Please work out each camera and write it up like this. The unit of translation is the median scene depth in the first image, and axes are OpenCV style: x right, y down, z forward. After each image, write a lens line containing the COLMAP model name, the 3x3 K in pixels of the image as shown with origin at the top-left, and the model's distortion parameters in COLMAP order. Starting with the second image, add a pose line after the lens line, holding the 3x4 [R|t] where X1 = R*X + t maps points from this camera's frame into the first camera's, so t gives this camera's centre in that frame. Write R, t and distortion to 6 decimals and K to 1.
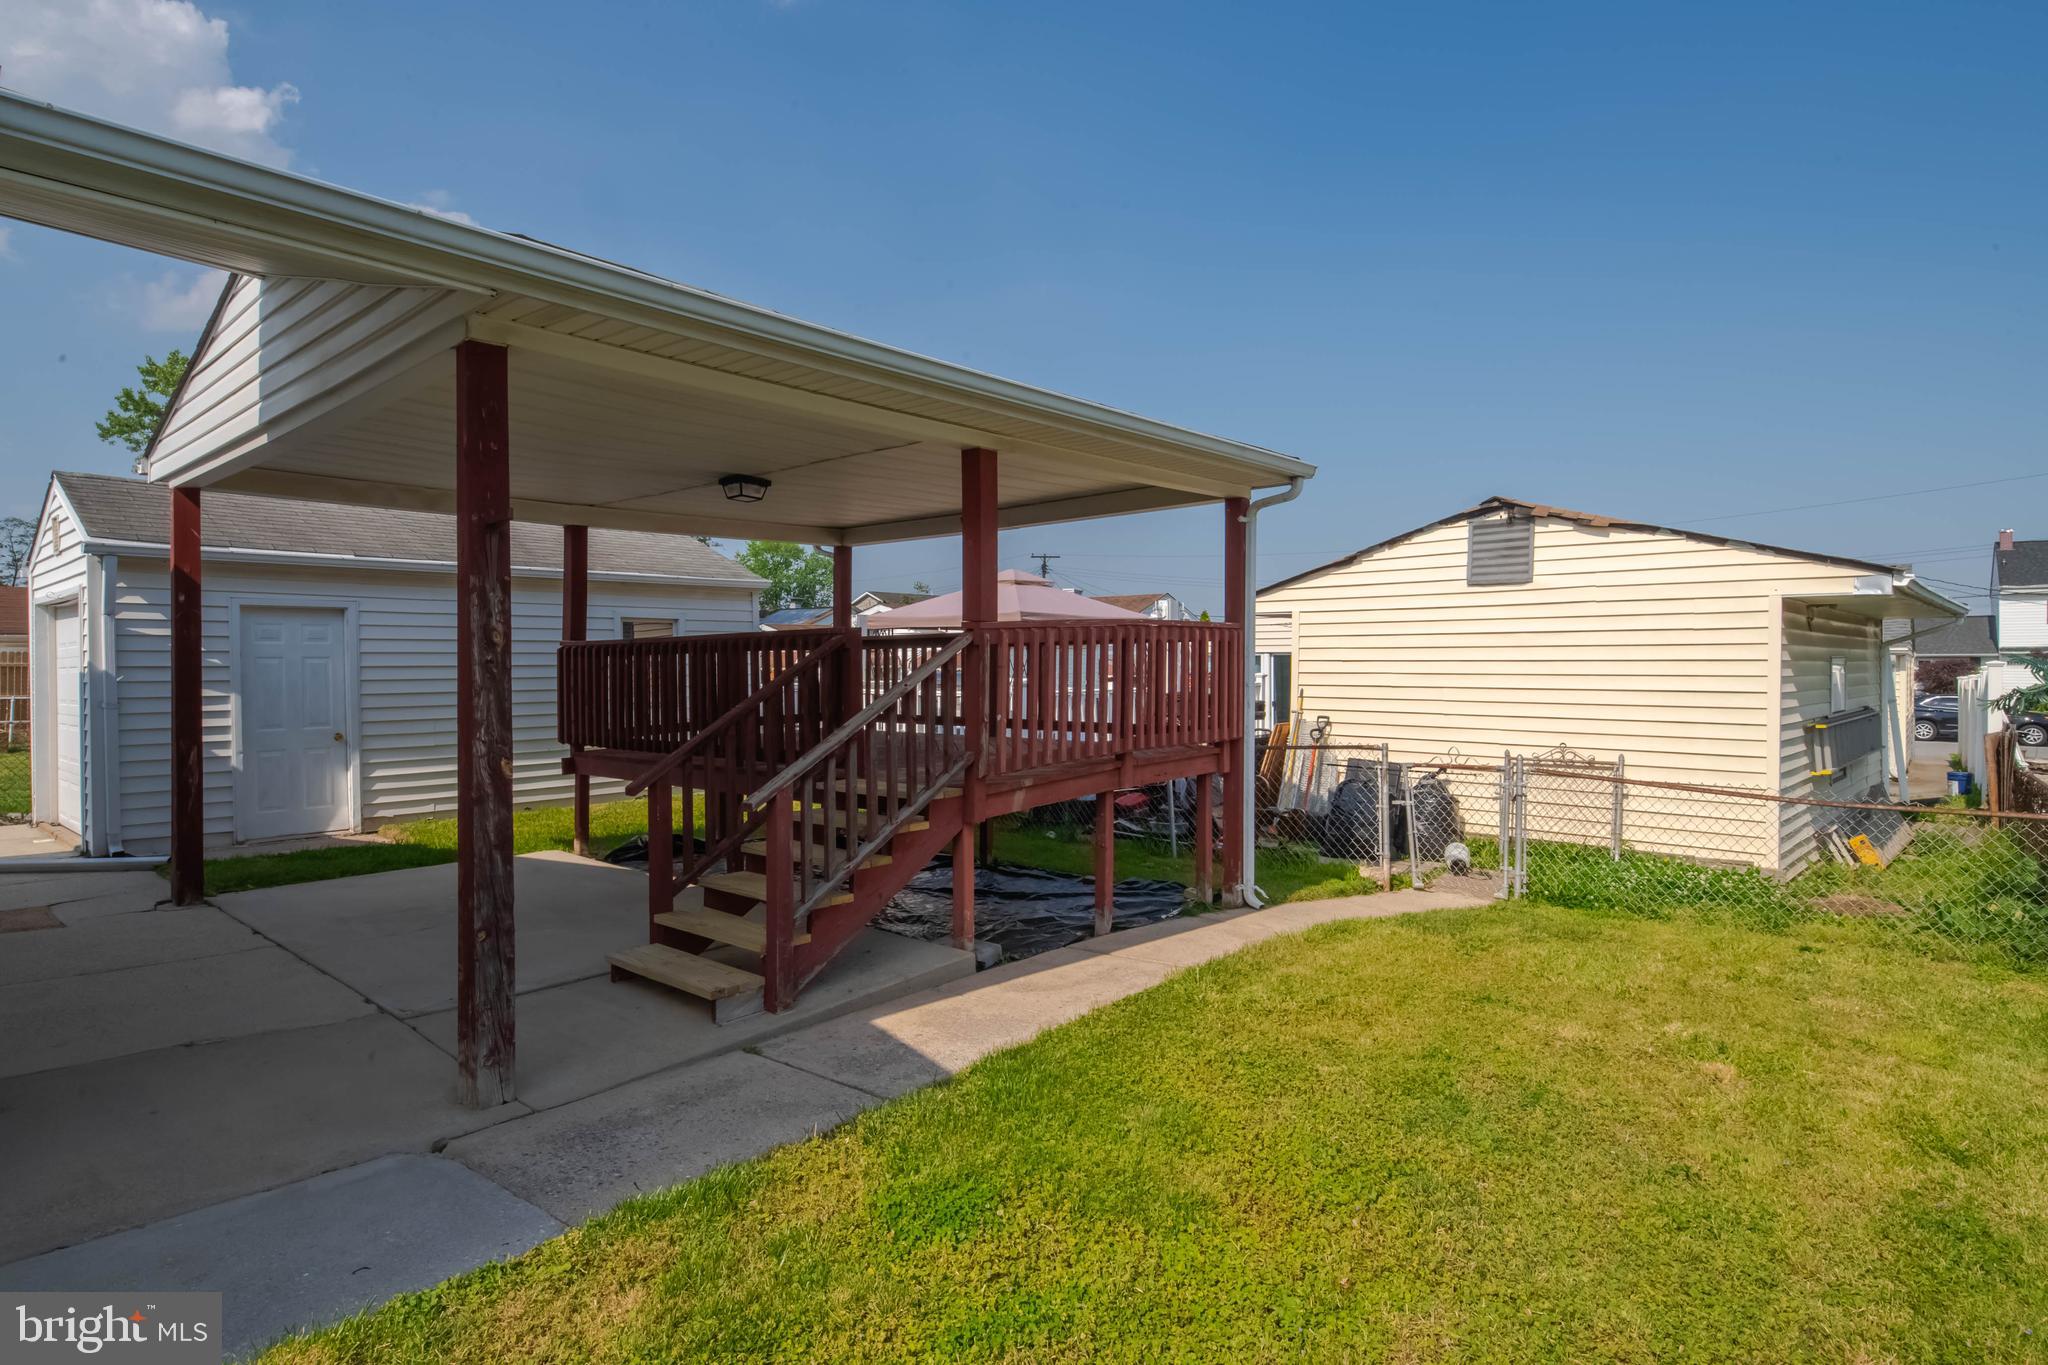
lens RADIAL K [[1053.0, 0, 1024.0], [0, 1053.0, 682.5], [0, 0, 1]] dist [0.003469, -0.000581]
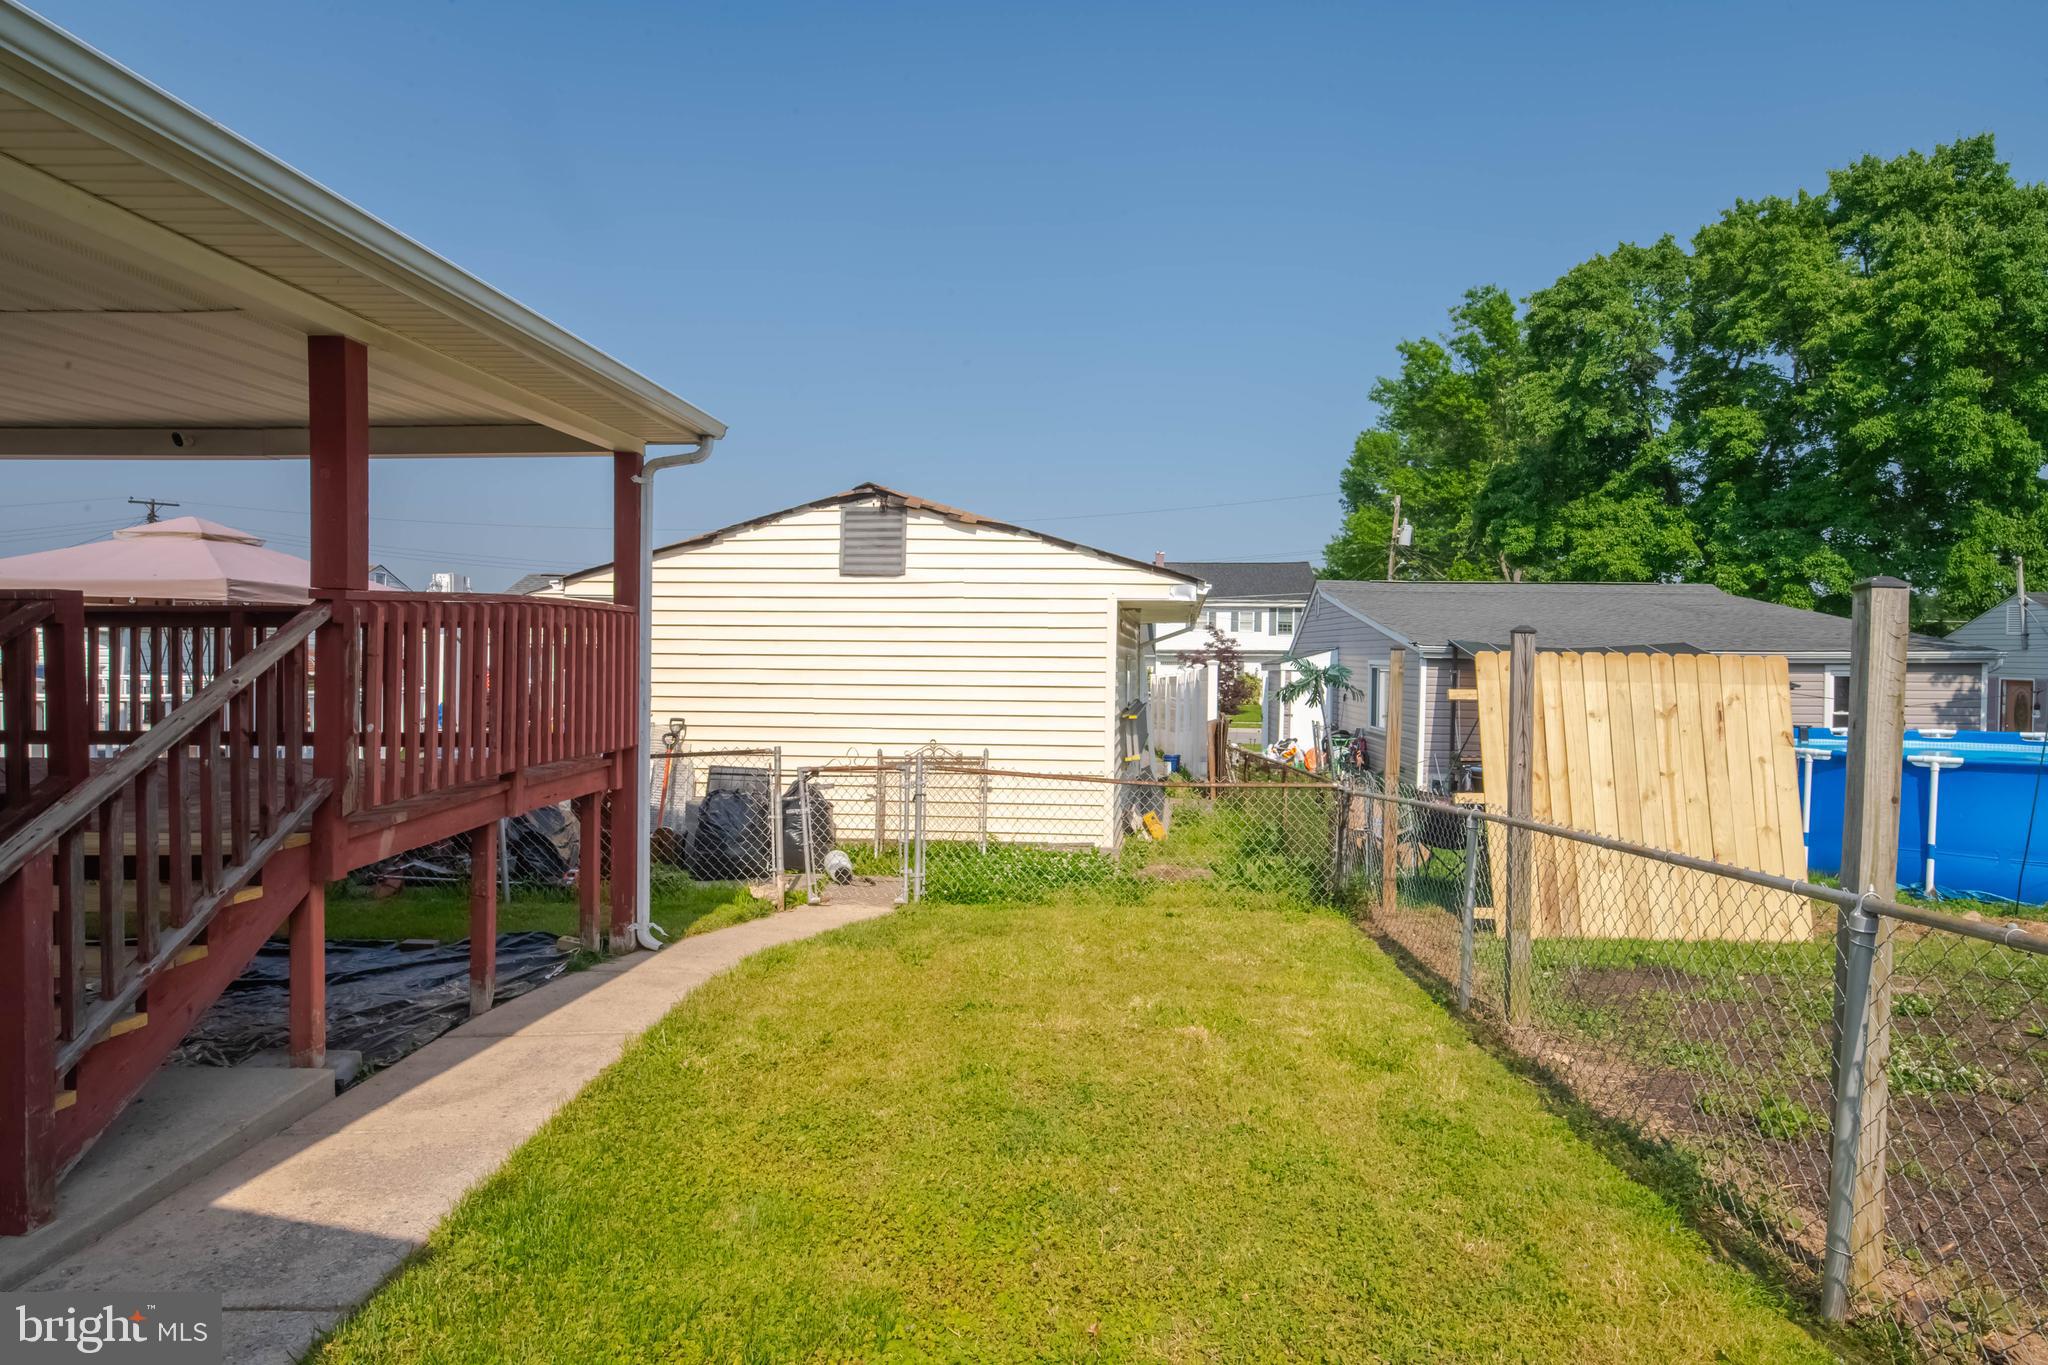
lens RADIAL K [[1194.8, 0, 1025.7], [0, 1194.8, 703.4], [0, 0, 1]] dist [0.032231, -0.015233]
pose [[0.793017, -0.014626, 0.609024, -0.126025], [0.003341, 0.999801, 0.019661, 0.001994], [-0.609191, -0.013556, 0.792908, 0.073777]]
